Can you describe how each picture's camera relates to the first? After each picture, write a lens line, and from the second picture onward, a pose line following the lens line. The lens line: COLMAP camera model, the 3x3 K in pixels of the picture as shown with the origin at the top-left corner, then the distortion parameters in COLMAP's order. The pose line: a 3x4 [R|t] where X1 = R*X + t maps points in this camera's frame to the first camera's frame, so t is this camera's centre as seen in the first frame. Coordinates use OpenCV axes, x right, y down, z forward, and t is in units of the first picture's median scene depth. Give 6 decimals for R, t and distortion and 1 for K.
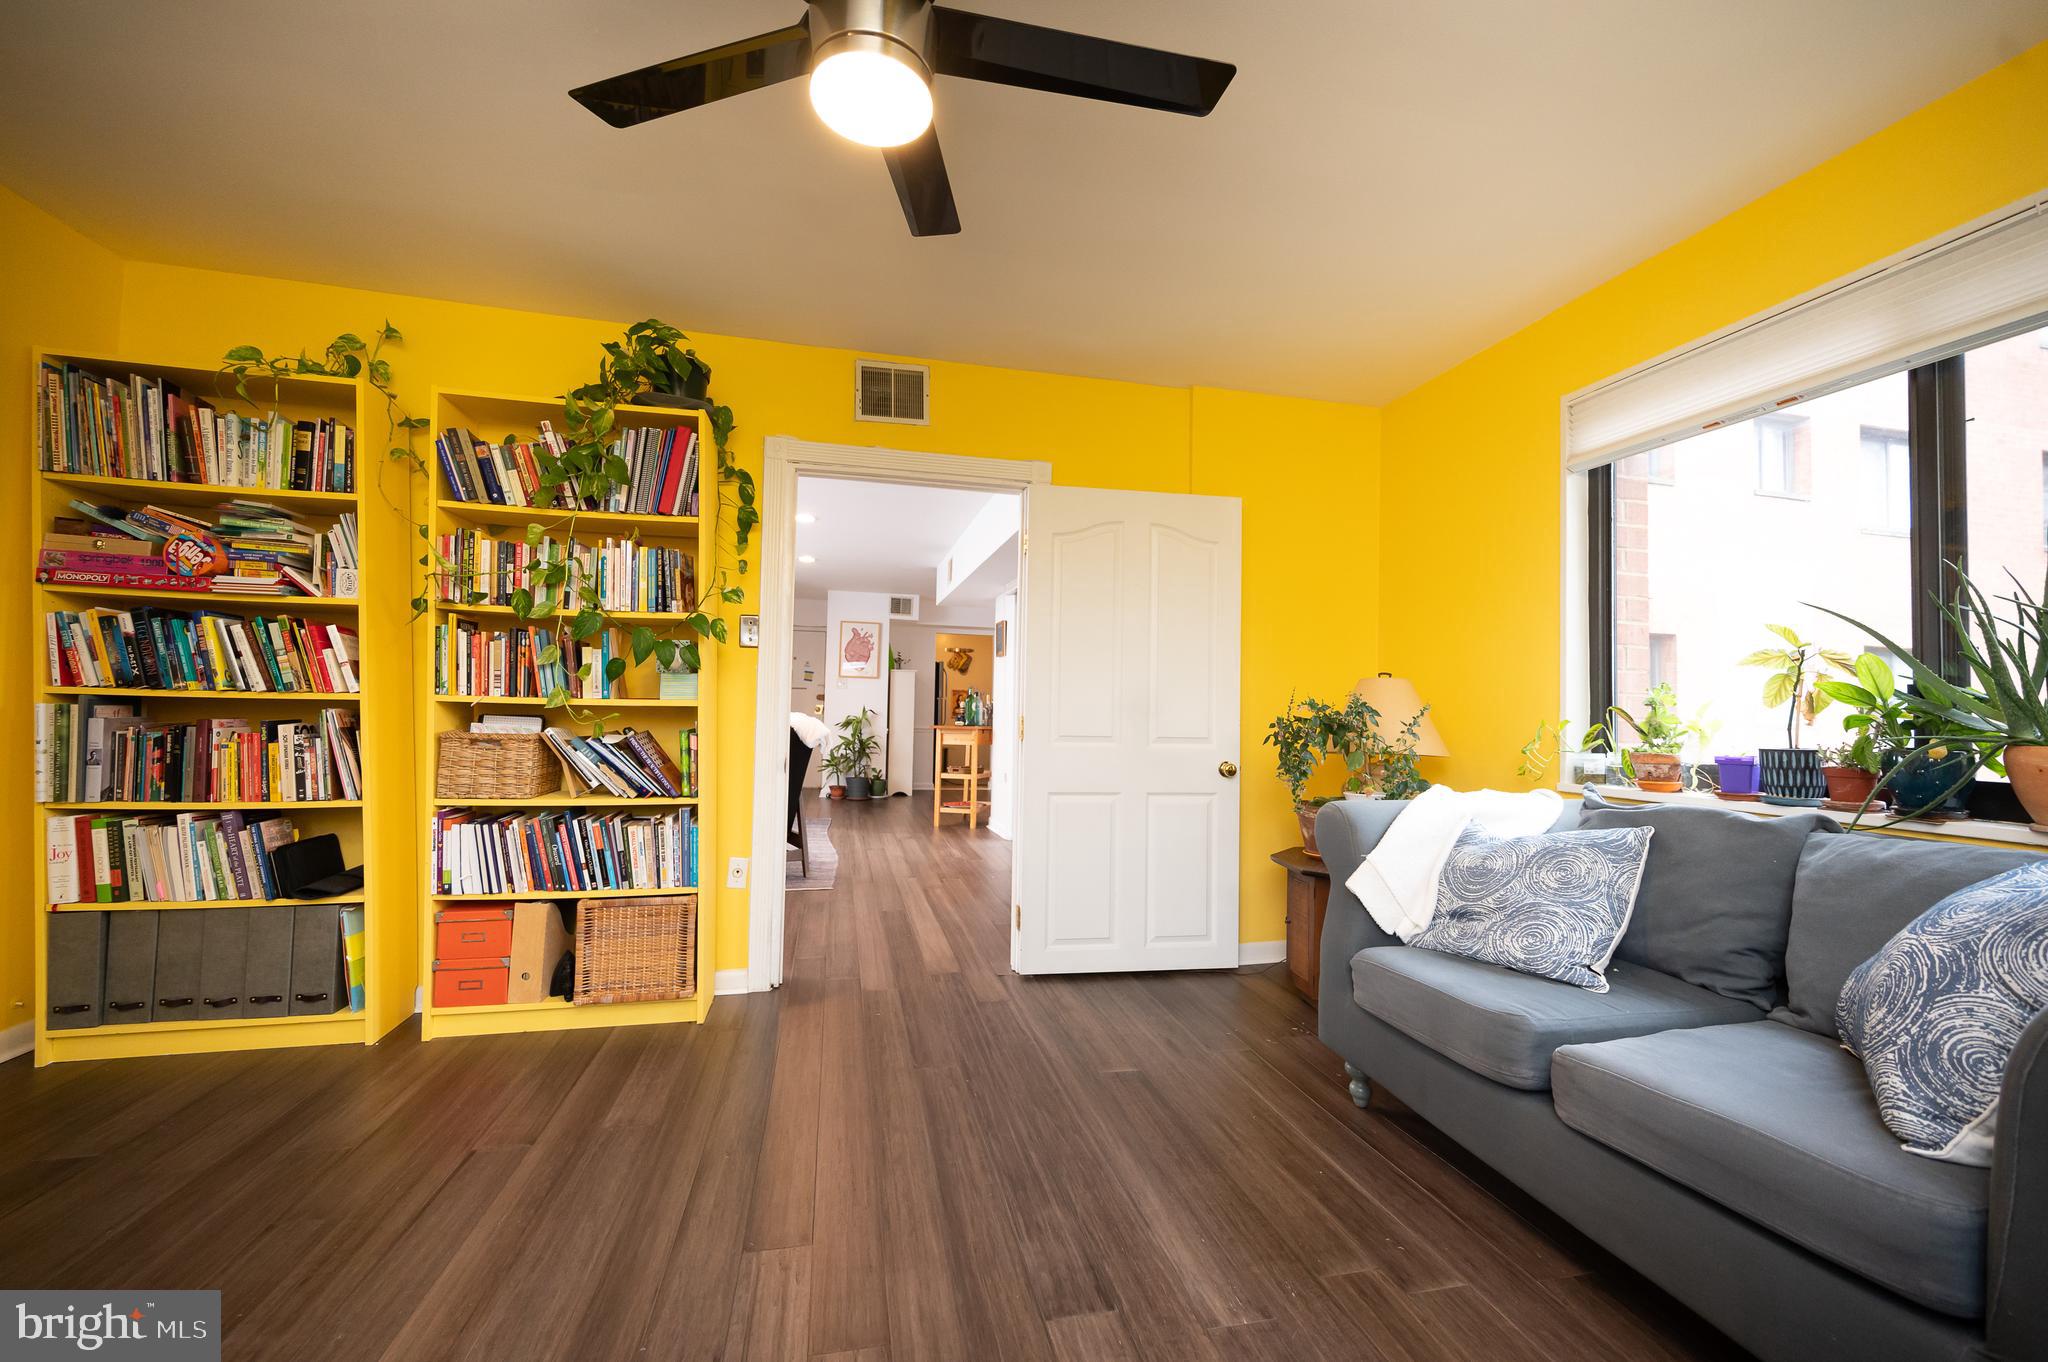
lens RADIAL K [[817.7, 0, 1022.2], [0, 817.7, 687.0], [0, 0, 1]] dist [0.000257, 0.000118]
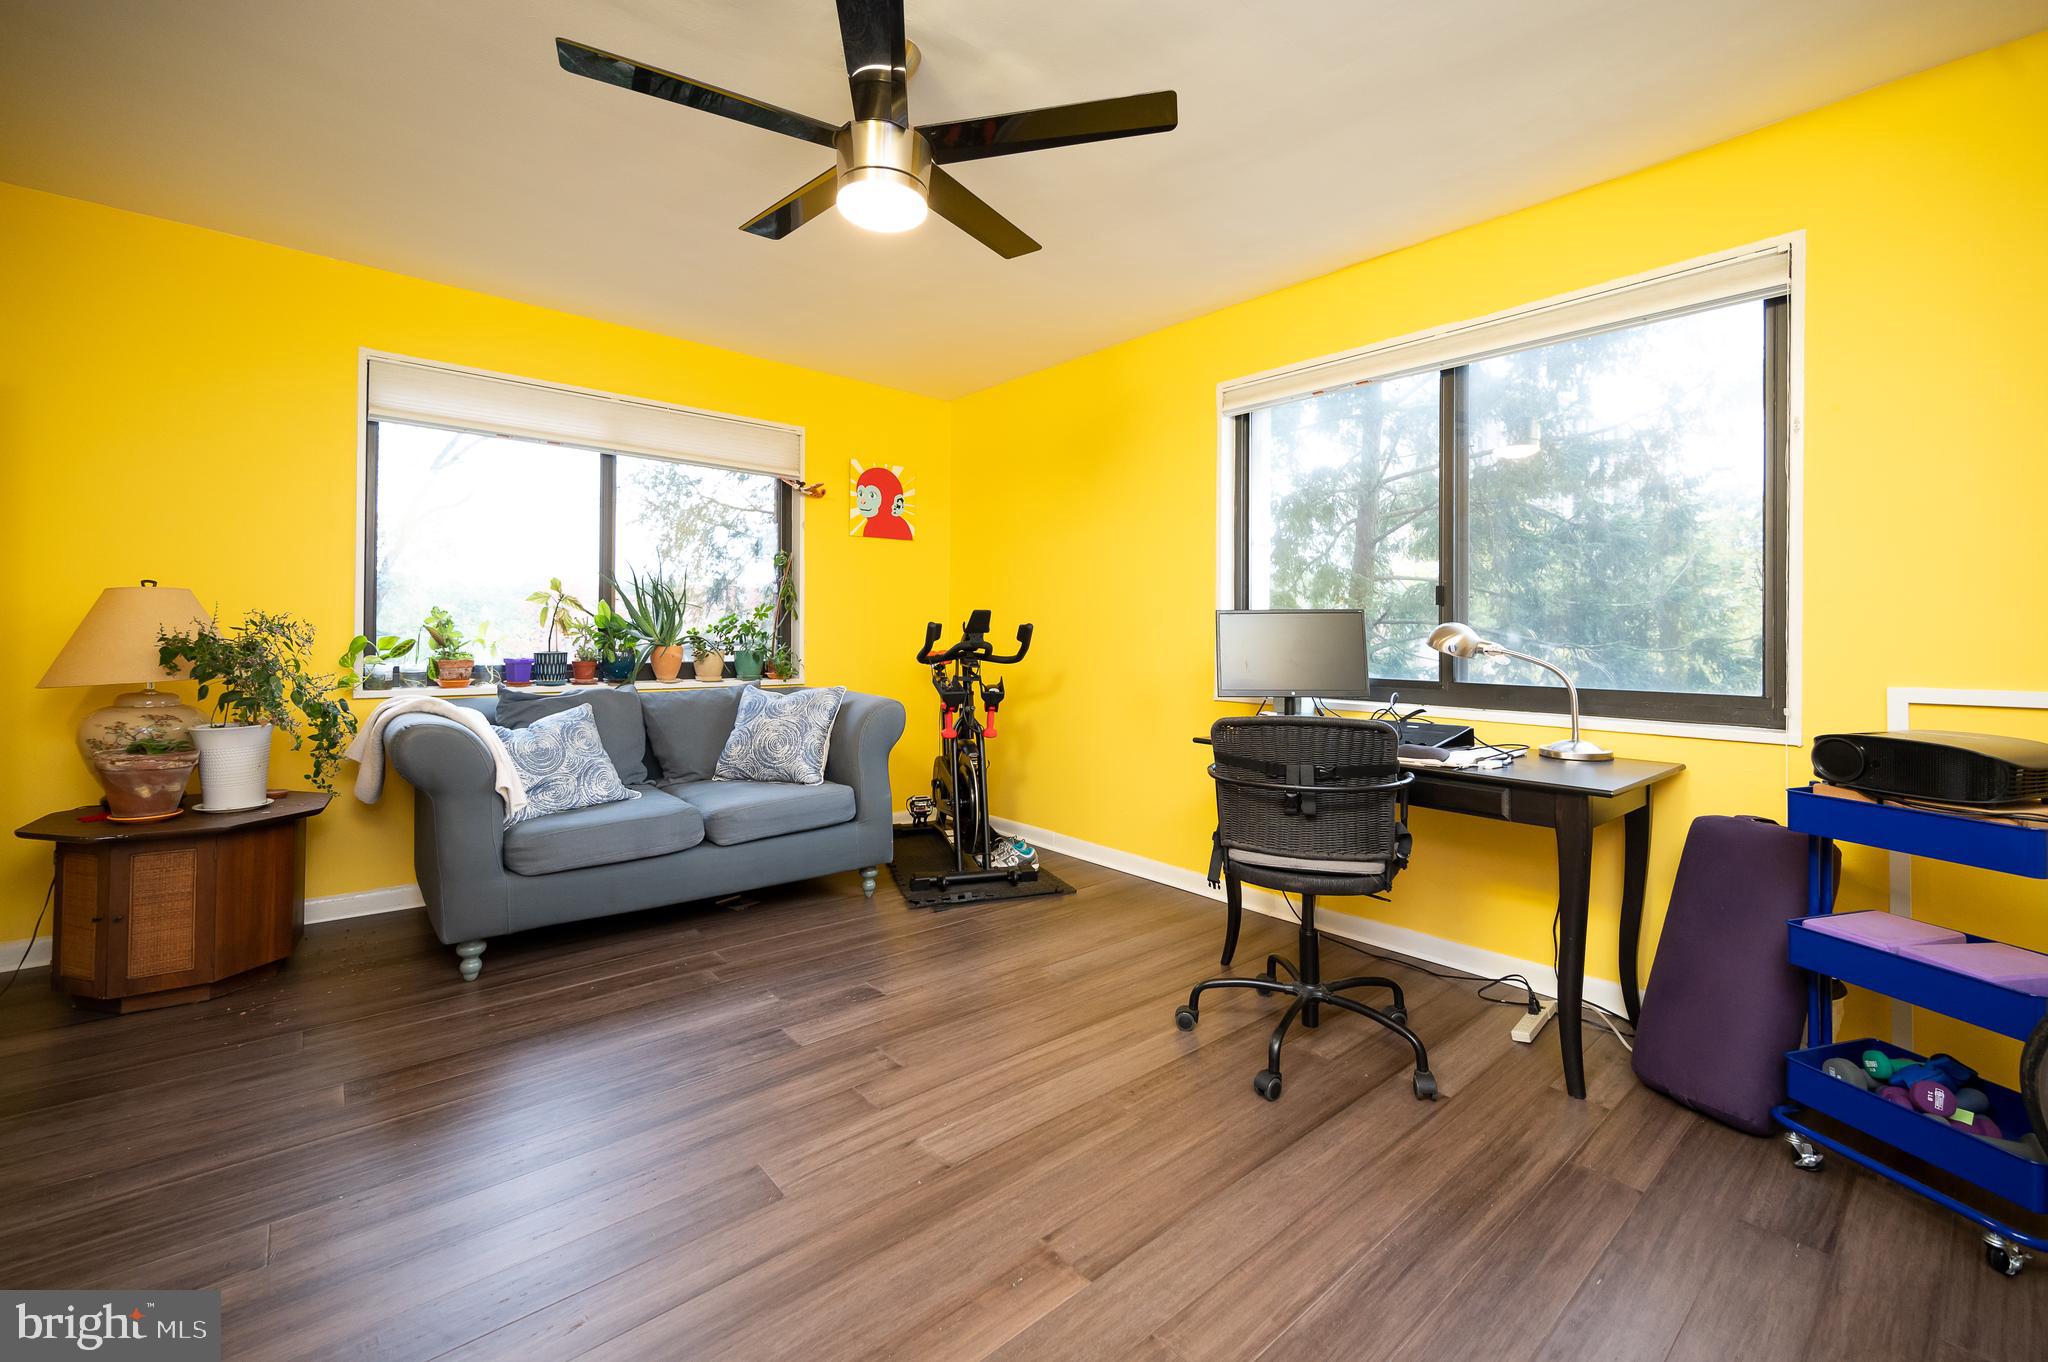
lens RADIAL K [[833.6, 0, 1026.0], [0, 833.6, 679.9], [0, 0, 1]] dist [-0.001295, -0.000071]
pose [[-0.466993, -0.071759, 0.881344, -1.270419], [-0.049854, 0.997253, 0.054781, -0.011933], [-0.882854, -0.018356, -0.469288, 1.170259]]
